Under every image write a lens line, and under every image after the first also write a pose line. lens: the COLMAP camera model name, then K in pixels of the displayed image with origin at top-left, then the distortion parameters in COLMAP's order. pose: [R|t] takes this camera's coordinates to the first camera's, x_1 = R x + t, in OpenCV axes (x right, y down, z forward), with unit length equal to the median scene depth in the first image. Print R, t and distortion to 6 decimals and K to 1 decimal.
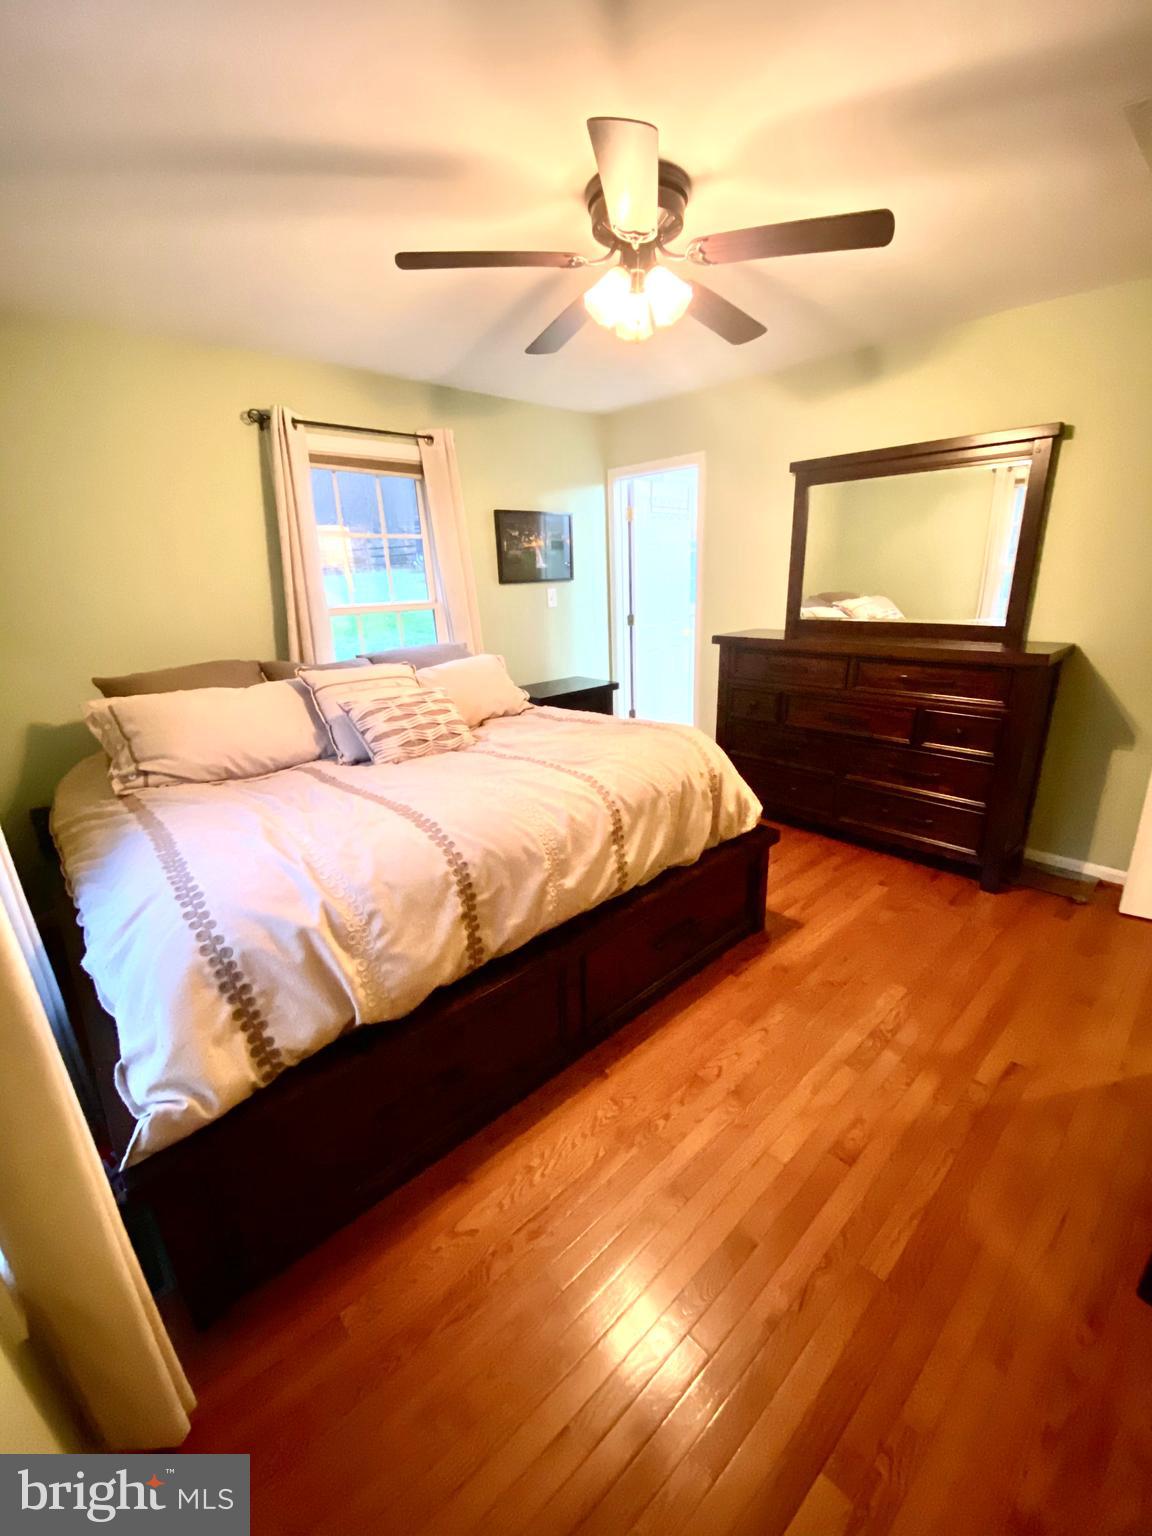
lens RADIAL K [[624.4, 0, 586.7], [0, 624.4, 768.3], [0, 0, 1]] dist [0.003006, -0.013969]
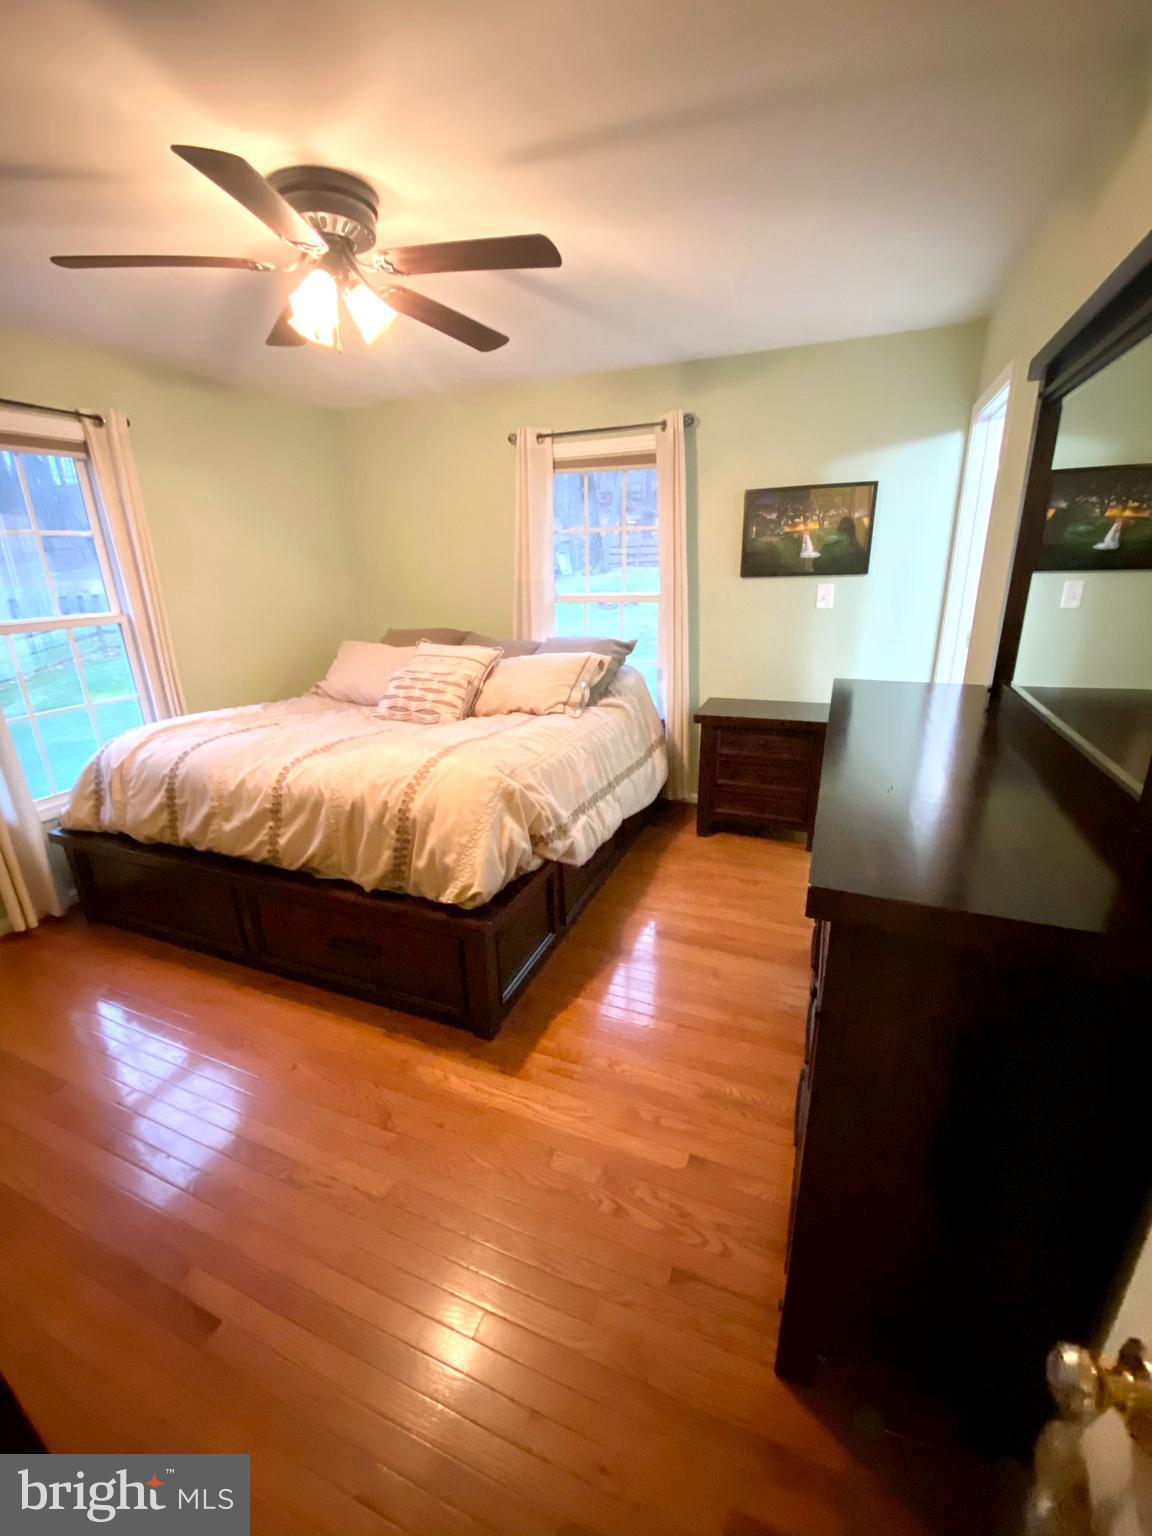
lens RADIAL K [[624.4, 0, 582.9], [0, 624.4, 766.5], [0, 0, 1]] dist [0.003006, -0.013969]
pose [[0.415822, 0.305429, -0.856624, 0.996999], [-0.262226, 0.942181, 0.208644, -0.293249], [0.870821, 0.137870, 0.471871, 0.752812]]
